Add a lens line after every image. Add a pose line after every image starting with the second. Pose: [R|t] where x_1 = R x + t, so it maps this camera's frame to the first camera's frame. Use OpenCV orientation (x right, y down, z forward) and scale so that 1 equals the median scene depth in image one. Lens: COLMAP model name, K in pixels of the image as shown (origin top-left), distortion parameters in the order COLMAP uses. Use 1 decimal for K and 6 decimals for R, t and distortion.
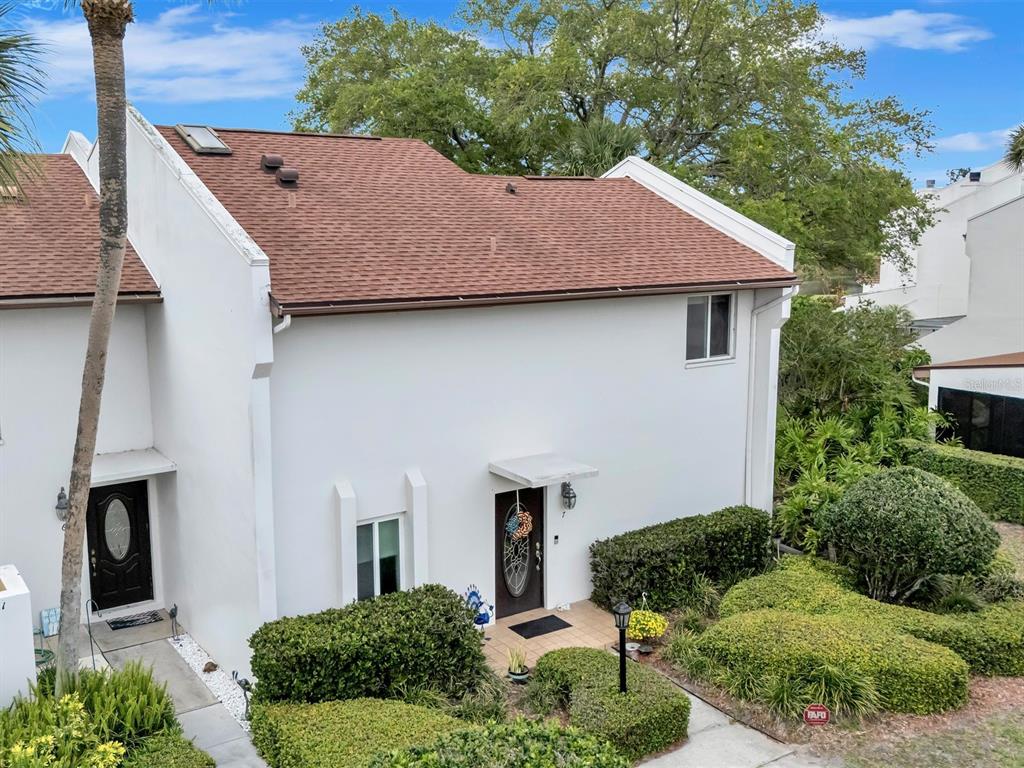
lens RADIAL K [[1011.6, 0, 527.2], [0, 1011.6, 372.1], [0, 0, 1]] dist [0.083502, -0.104275]
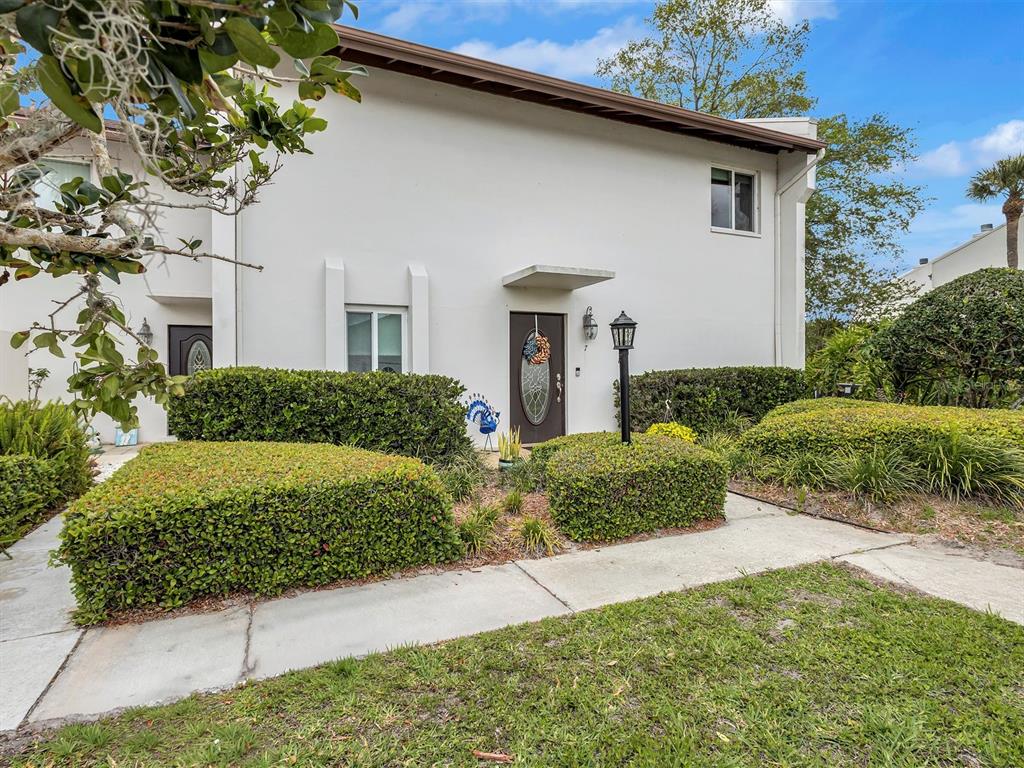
lens RADIAL K [[538.1, 0, 515.0], [0, 538.1, 377.4], [0, 0, 1]] dist [0.017363, -0.000315]
pose [[0.980605, -0.006814, -0.195877, 0.071688], [-0.024211, 0.987530, -0.155559, 0.254724], [0.194494, 0.157285, 0.968212, 0.481455]]
